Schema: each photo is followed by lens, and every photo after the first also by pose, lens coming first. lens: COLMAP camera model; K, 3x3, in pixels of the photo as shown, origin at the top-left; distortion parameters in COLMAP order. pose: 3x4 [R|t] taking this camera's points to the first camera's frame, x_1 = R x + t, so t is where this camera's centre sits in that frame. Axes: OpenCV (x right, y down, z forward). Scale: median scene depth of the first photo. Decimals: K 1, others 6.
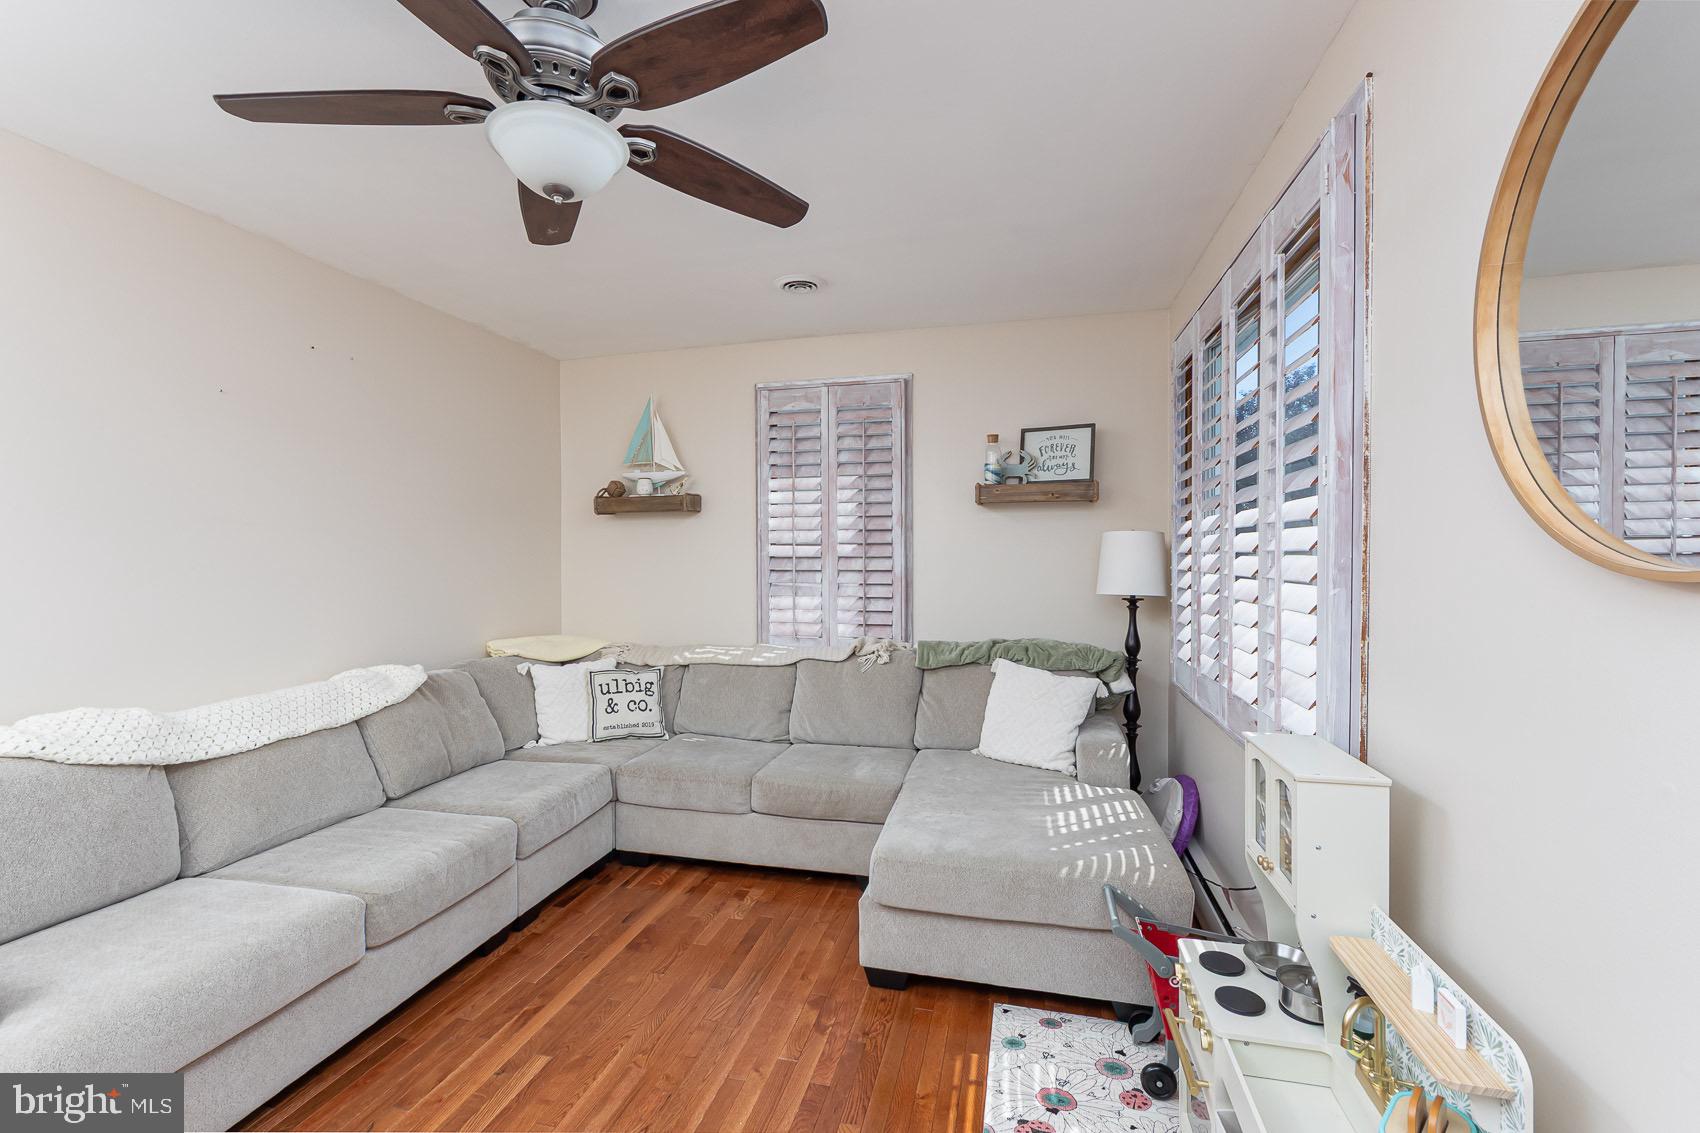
lens RADIAL K [[735.2, 0, 846.7], [0, 735.2, 557.5], [0, 0, 1]] dist [-0.007465, 0.001539]
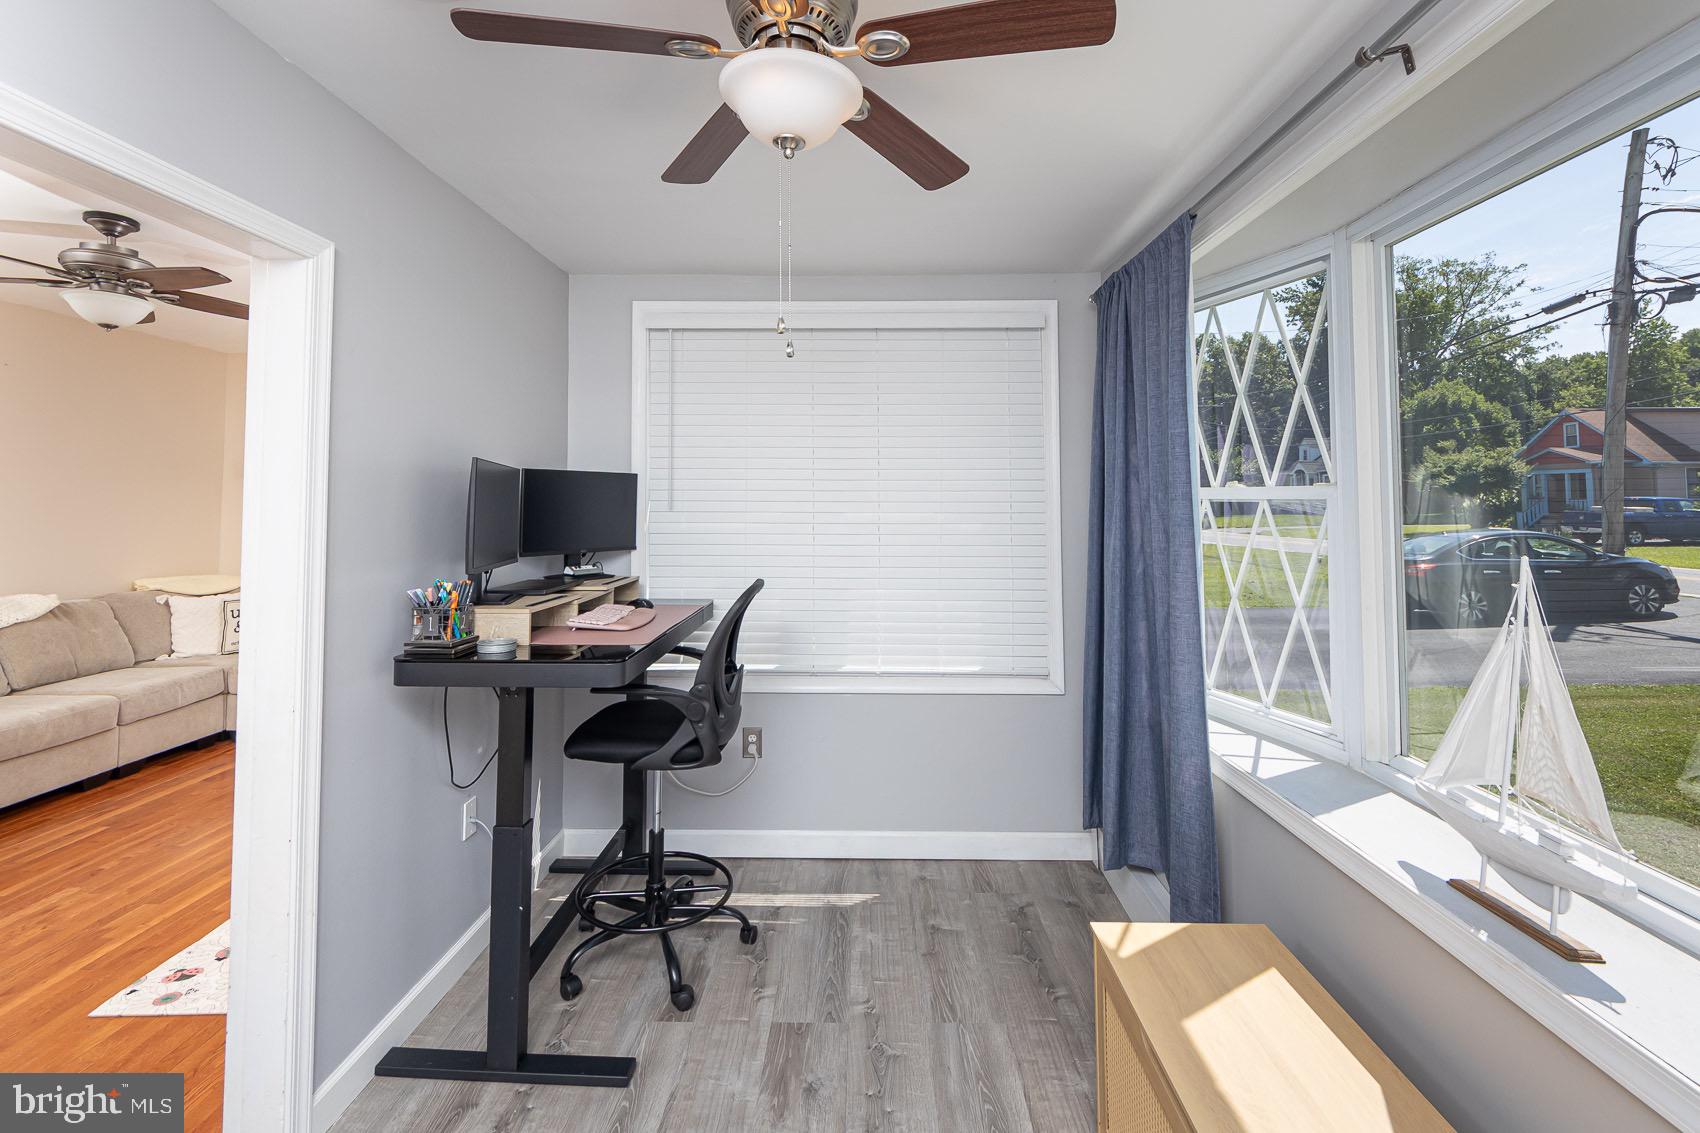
lens RADIAL K [[735.2, 0, 839.1], [0, 735.2, 482.7], [0, 0, 1]] dist [-0.007465, 0.001539]
pose [[0.977277, 0.008683, 0.211790, 0.668028], [0.000638, 0.999036, -0.043902, 0.008711], [-0.211967, 0.043040, 0.976329, -0.758670]]
